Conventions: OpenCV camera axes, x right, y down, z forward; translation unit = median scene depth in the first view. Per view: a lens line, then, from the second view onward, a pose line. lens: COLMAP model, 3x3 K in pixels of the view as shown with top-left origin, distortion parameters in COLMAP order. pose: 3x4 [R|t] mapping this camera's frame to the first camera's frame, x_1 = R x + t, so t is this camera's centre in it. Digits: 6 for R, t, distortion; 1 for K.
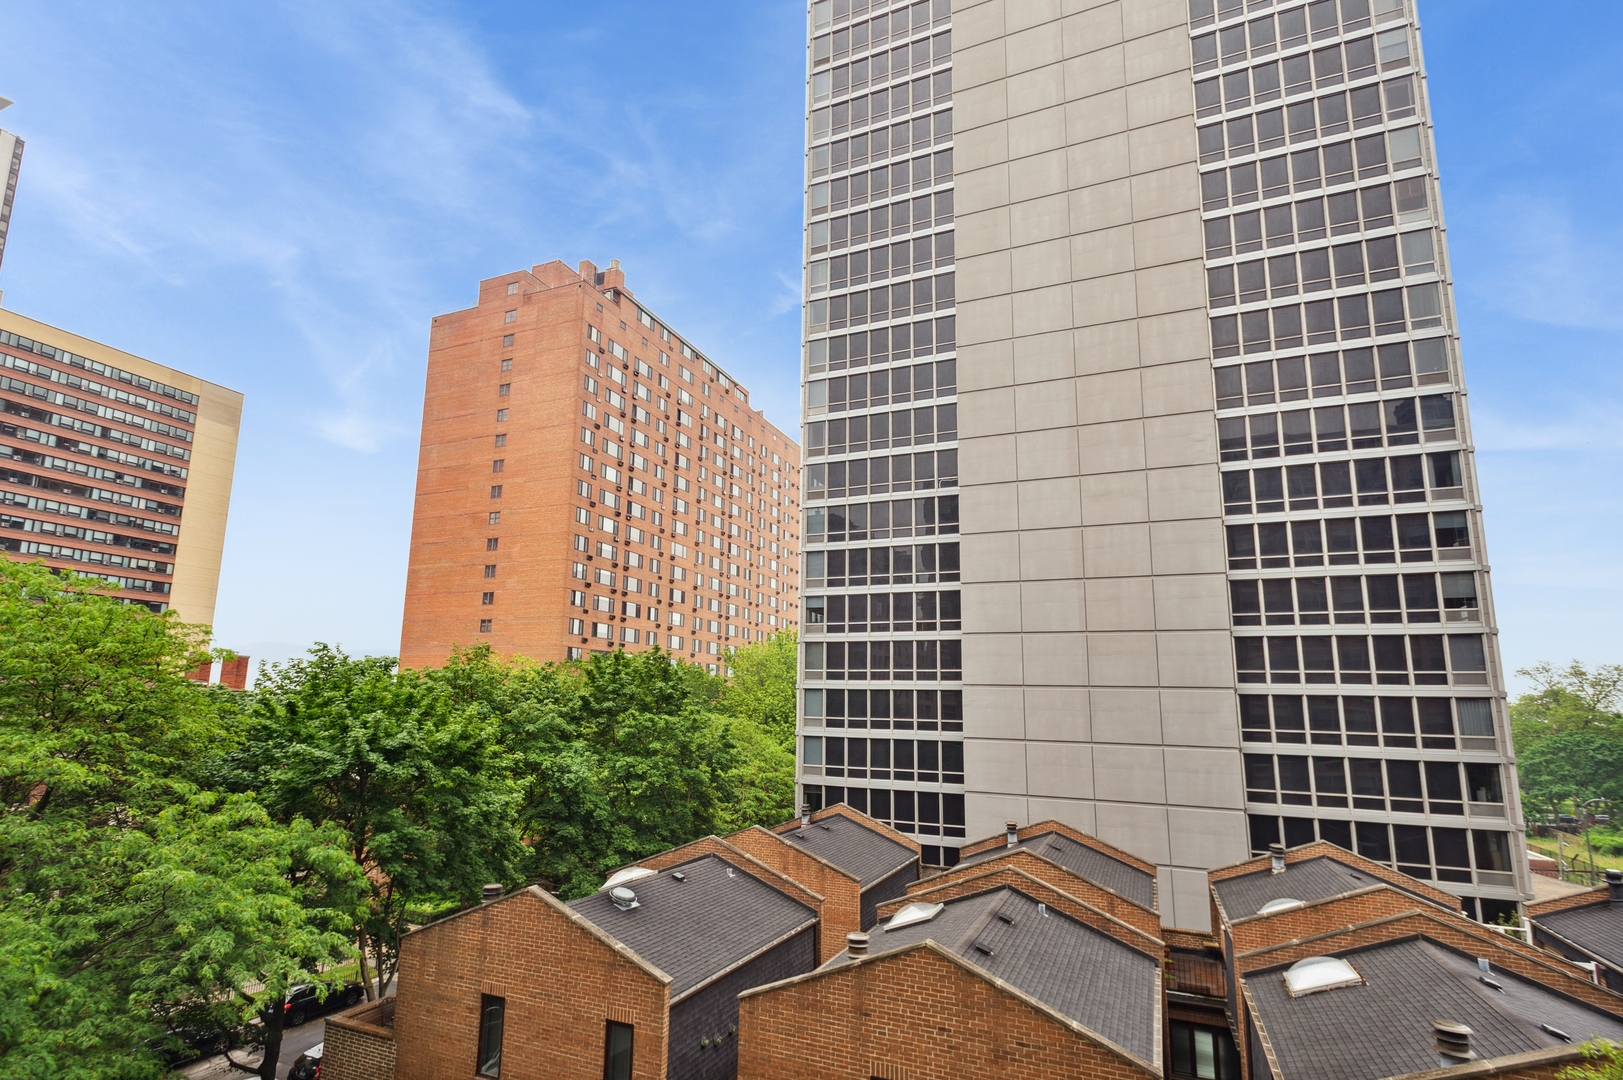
lens RADIAL K [[764.9, 0, 804.0], [0, 764.9, 583.8], [0, 0, 1]] dist [0.014360, 0.000051]
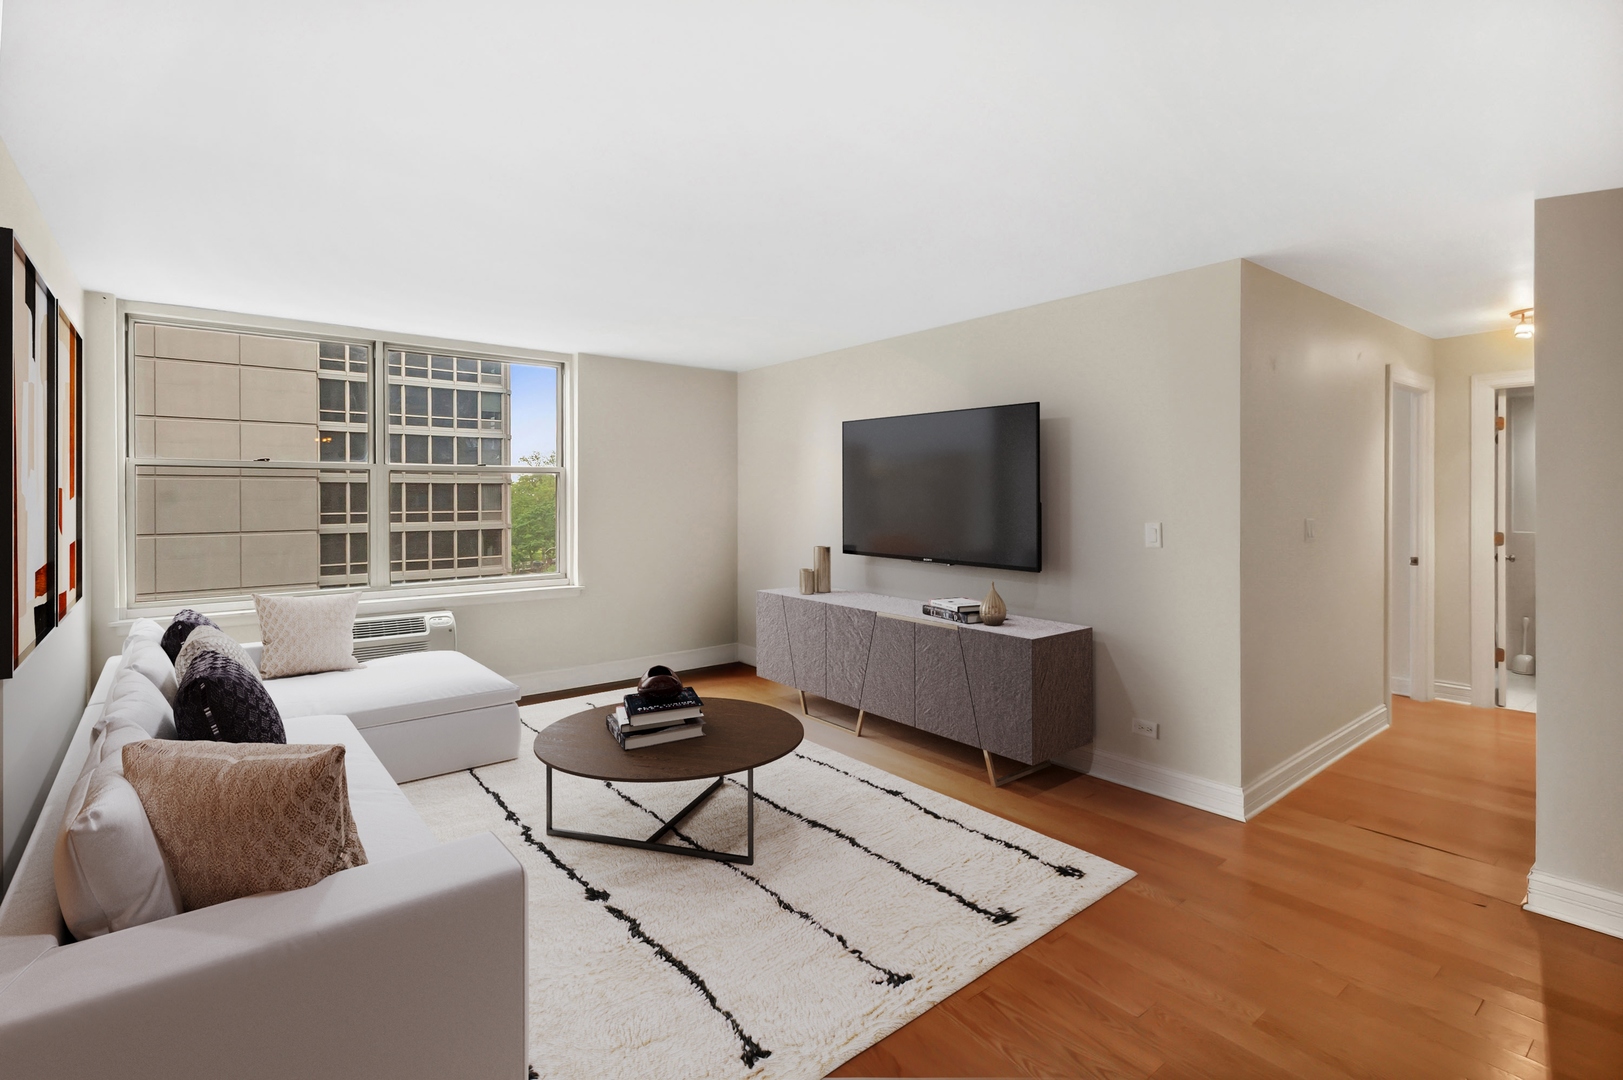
lens RADIAL K [[764.9, 0, 826.6], [0, 764.9, 497.7], [0, 0, 1]] dist [0.014360, 0.000051]
pose [[0.435709, -0.021483, 0.899831, -0.072869], [-0.136597, 0.986558, 0.089696, -0.021210], [-0.889662, -0.161996, 0.426917, -0.082021]]
